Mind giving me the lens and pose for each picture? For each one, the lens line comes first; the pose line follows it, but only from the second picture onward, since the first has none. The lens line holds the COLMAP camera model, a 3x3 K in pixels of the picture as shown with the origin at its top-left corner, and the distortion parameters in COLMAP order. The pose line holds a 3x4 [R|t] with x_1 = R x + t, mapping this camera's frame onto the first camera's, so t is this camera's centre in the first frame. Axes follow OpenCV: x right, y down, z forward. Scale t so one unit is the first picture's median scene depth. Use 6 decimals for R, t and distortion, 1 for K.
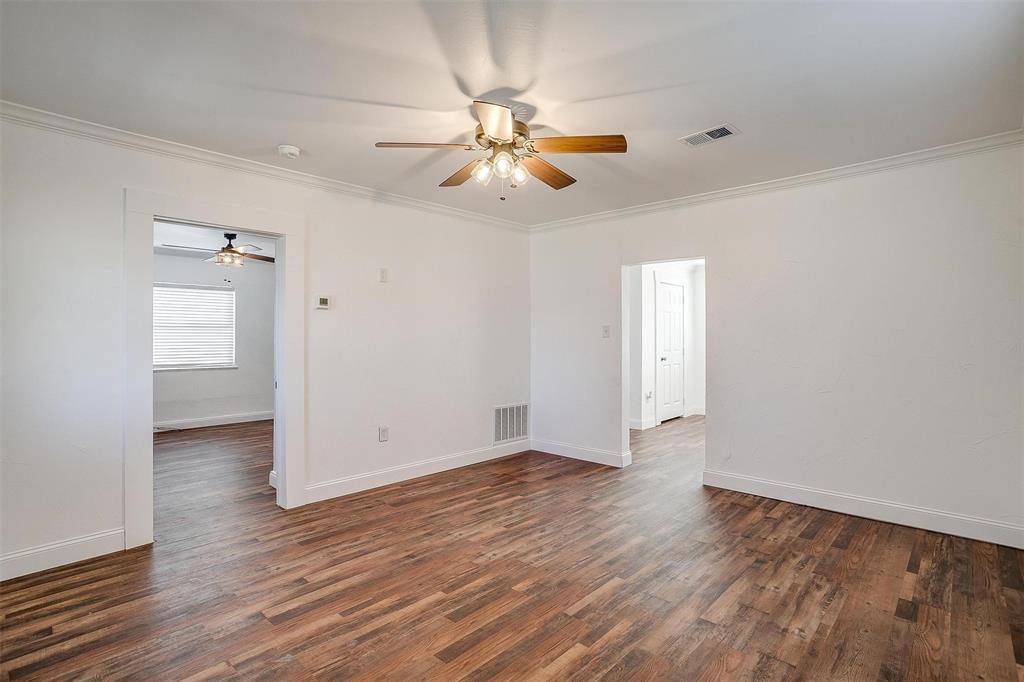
lens RADIAL K [[492.6, 0, 516.3], [0, 492.6, 346.0], [0, 0, 1]] dist [-0.049210, 0.023211]
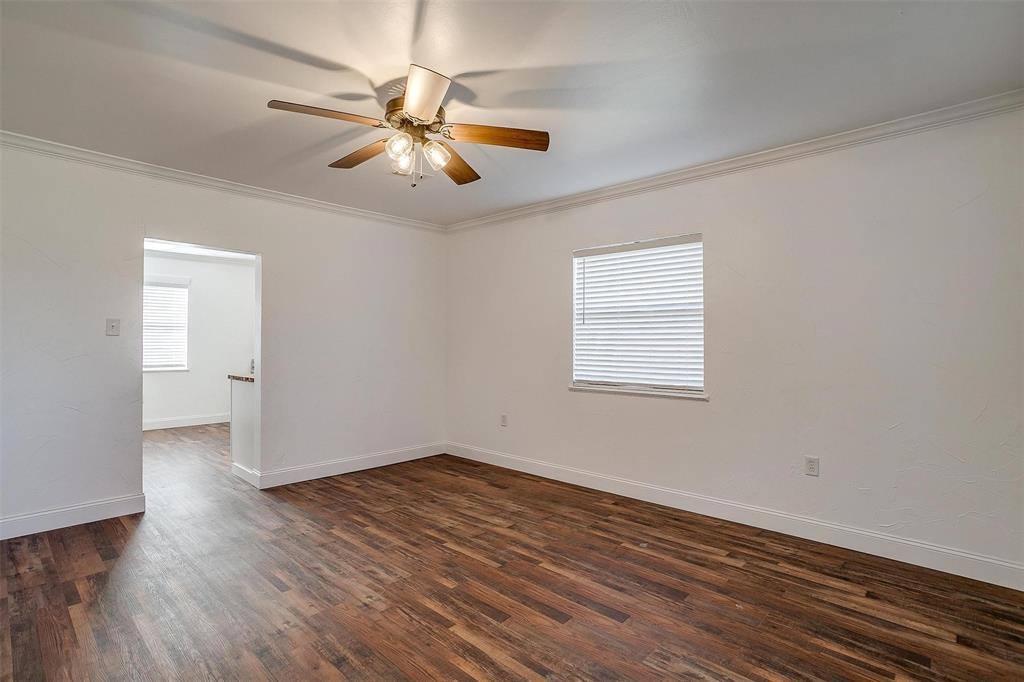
lens RADIAL K [[492.6, 0, 513.6], [0, 492.6, 335.8], [0, 0, 1]] dist [-0.049210, 0.023211]
pose [[0.009241, 0.013053, 0.999872, -0.906423], [0.011712, 0.999845, -0.013161, -0.000423], [-0.999889, 0.011833, 0.009086, 0.777121]]
